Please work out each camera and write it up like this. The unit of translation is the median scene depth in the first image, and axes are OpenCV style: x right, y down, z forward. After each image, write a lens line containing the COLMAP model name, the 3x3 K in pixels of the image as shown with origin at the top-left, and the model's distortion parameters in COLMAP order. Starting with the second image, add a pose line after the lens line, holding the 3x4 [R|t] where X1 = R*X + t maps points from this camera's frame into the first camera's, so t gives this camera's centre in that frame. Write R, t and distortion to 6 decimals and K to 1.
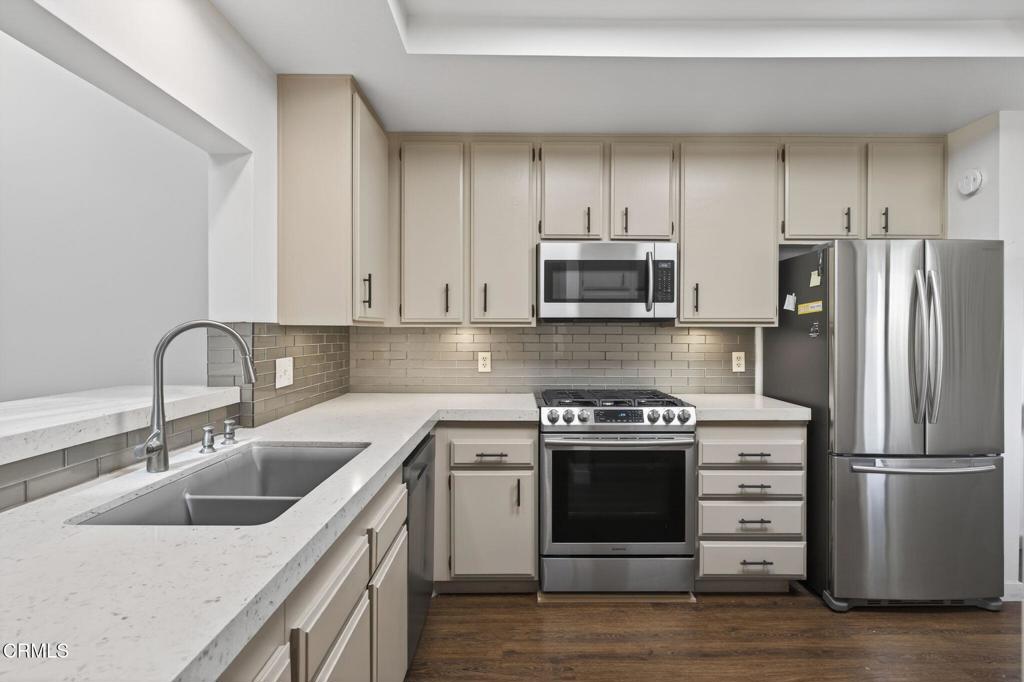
lens RADIAL K [[536.5, 0, 509.4], [0, 536.5, 335.0], [0, 0, 1]] dist [0.000636, -0.000722]
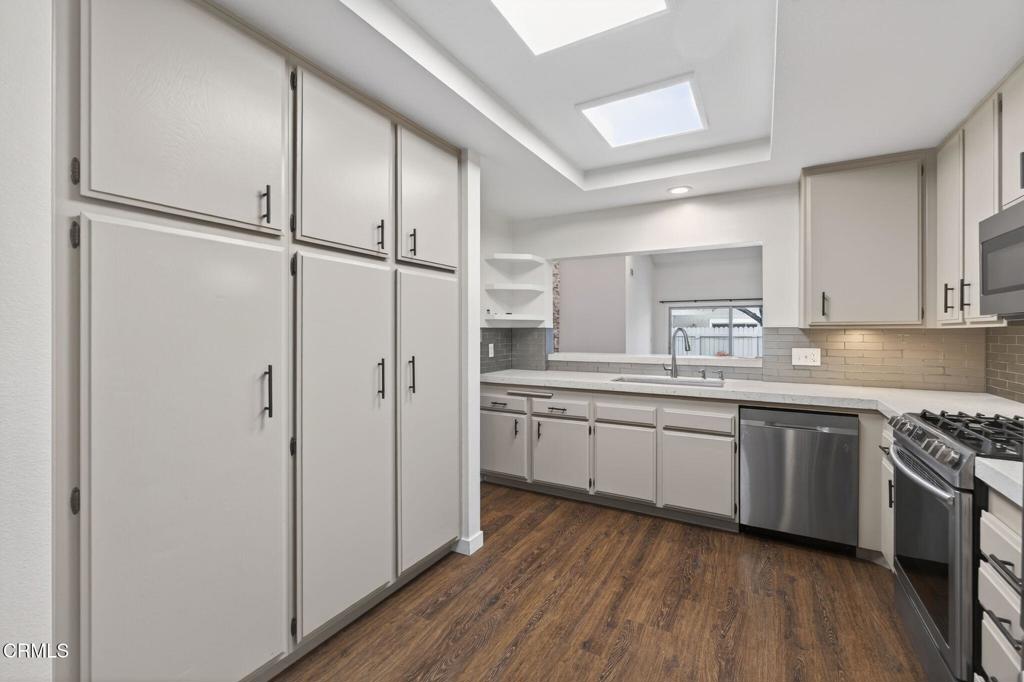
lens RADIAL K [[431.2, 0, 516.8], [0, 431.2, 333.9], [0, 0, 1]] dist [-0.010072, 0.005391]
pose [[-0.495353, 0.004338, -0.868681, 0.959493], [-0.005971, 0.999947, 0.008399, -0.005730], [0.868671, 0.009347, -0.495301, 0.720950]]
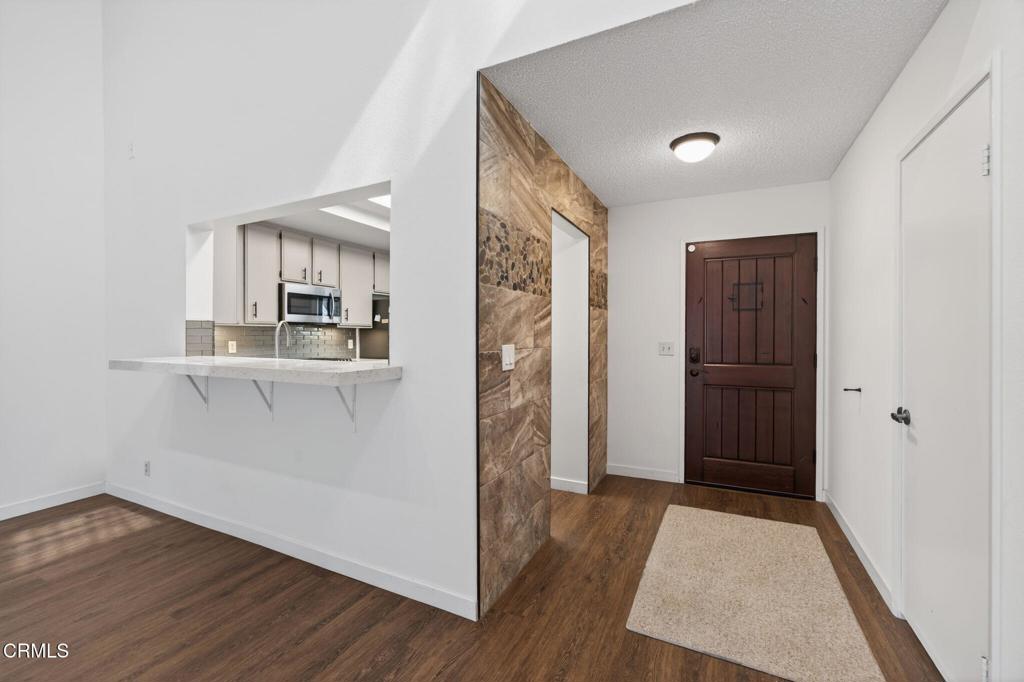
lens RADIAL K [[431.2, 0, 507.4], [0, 431.2, 340.1], [0, 0, 1]] dist [-0.010072, 0.005391]
pose [[0.454109, -0.011898, 0.890866, -0.965144], [0.006294, 0.999929, 0.010146, 0.023148], [-0.890924, 0.001000, 0.454152, -0.419879]]
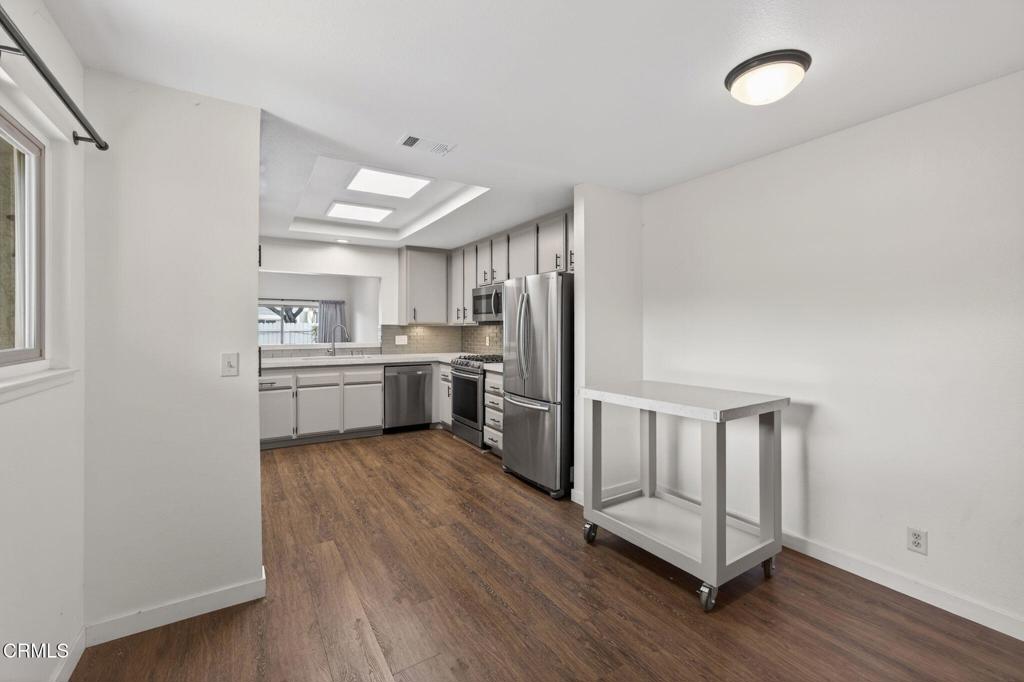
lens RADIAL K [[431.2, 0, 510.2], [0, 431.2, 325.3], [0, 0, 1]] dist [-0.010072, 0.005391]
pose [[0.521605, -0.003112, -0.853182, 1.726086], [-0.005518, 0.999960, -0.007021, -0.003270], [0.853169, 0.008370, 0.521567, 0.174263]]
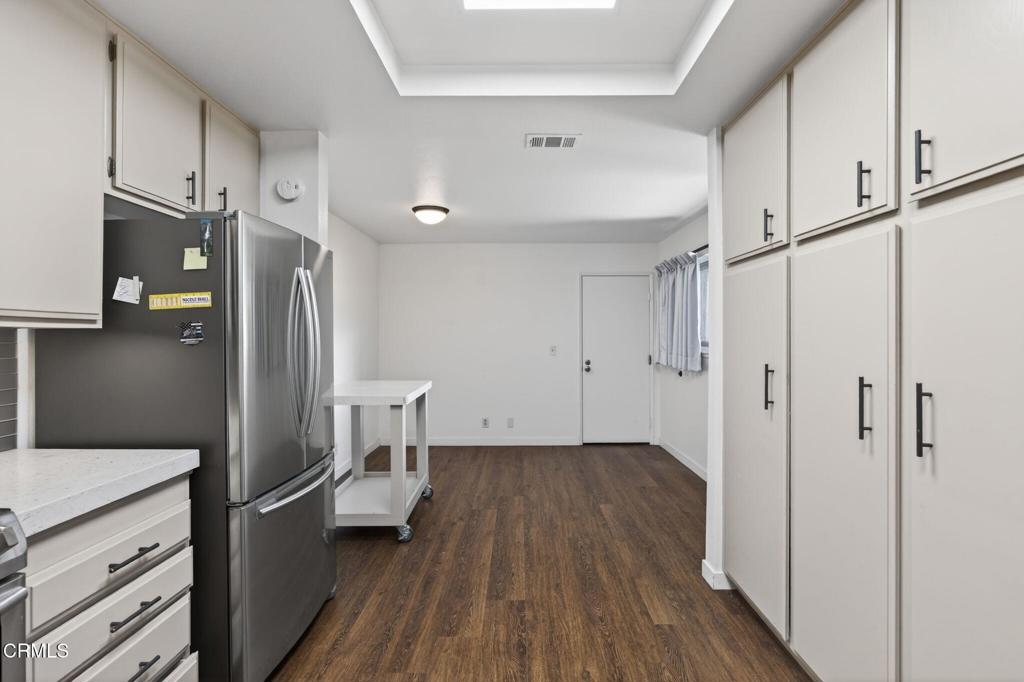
lens RADIAL K [[472.7, 0, 519.5], [0, 472.7, 334.4], [0, 0, 1]] dist [-0.002363, 0.000346]
pose [[0.006953, 0.002108, 0.999974, -0.028840], [0.010713, 0.999940, -0.002183, -0.002401], [-0.999918, 0.010728, 0.006930, 0.542447]]
